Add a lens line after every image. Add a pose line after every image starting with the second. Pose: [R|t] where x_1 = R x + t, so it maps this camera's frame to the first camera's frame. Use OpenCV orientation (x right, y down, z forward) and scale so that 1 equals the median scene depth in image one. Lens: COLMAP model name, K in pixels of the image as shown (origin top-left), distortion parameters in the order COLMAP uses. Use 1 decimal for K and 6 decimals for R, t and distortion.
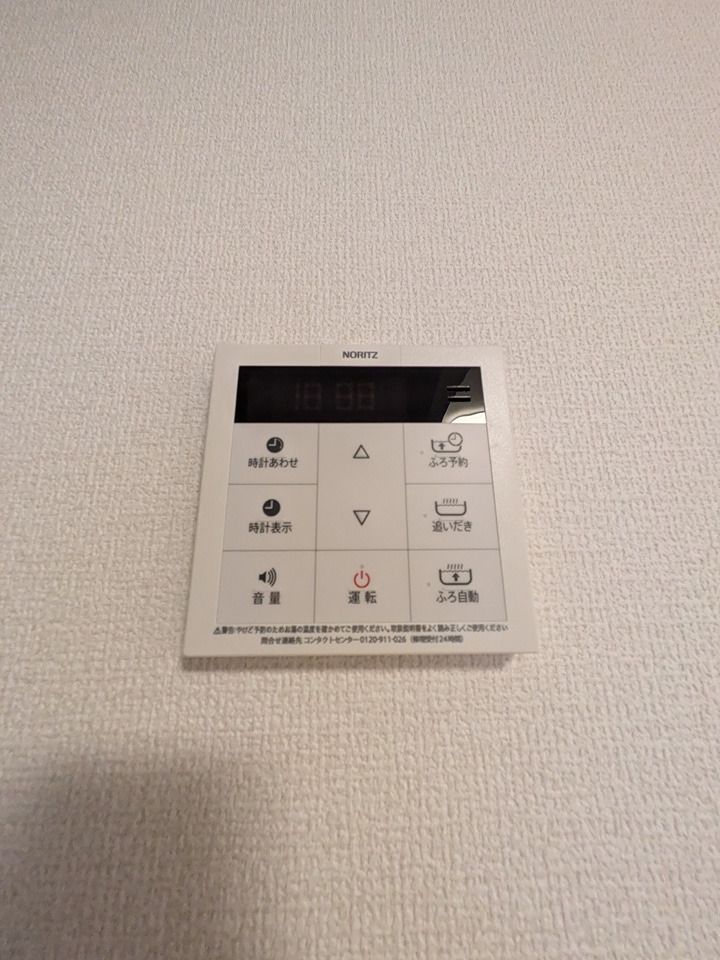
lens RADIAL K [[382.2, 0, 363.5], [0, 382.2, 480.4], [0, 0, 1]] dist [-0.006177, 0.006815]
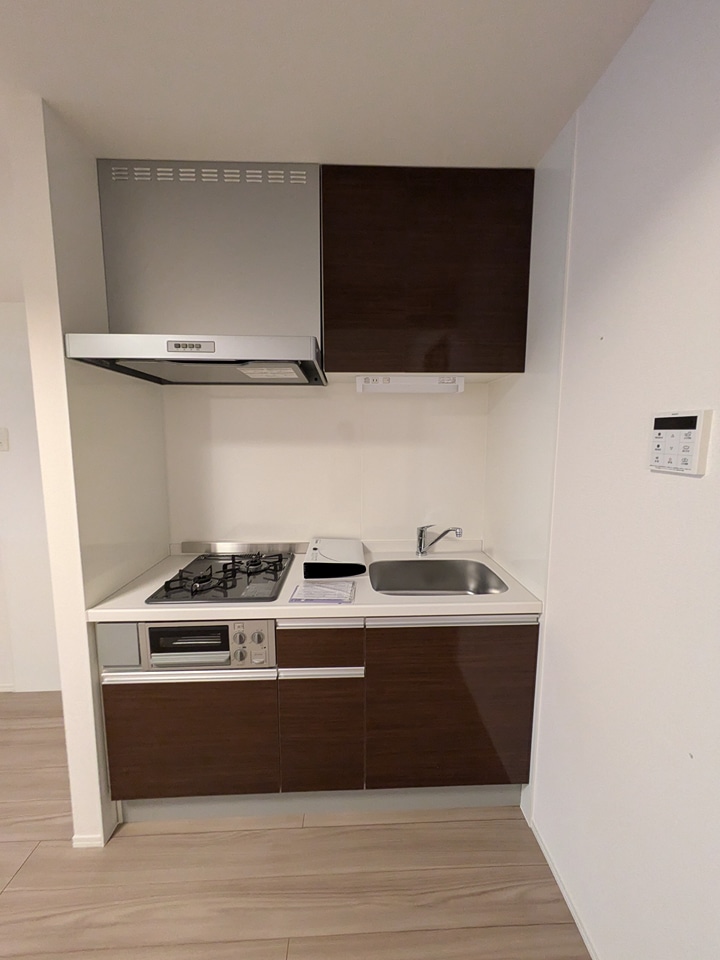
lens RADIAL K [[382.2, 0, 363.5], [0, 382.2, 480.4], [0, 0, 1]] dist [-0.006177, 0.006815]
pose [[0.022232, 0.126664, -0.991696, 5.360473], [0.258873, 0.957381, 0.128085, -1.302650], [0.965656, -0.259571, -0.011505, -3.307163]]
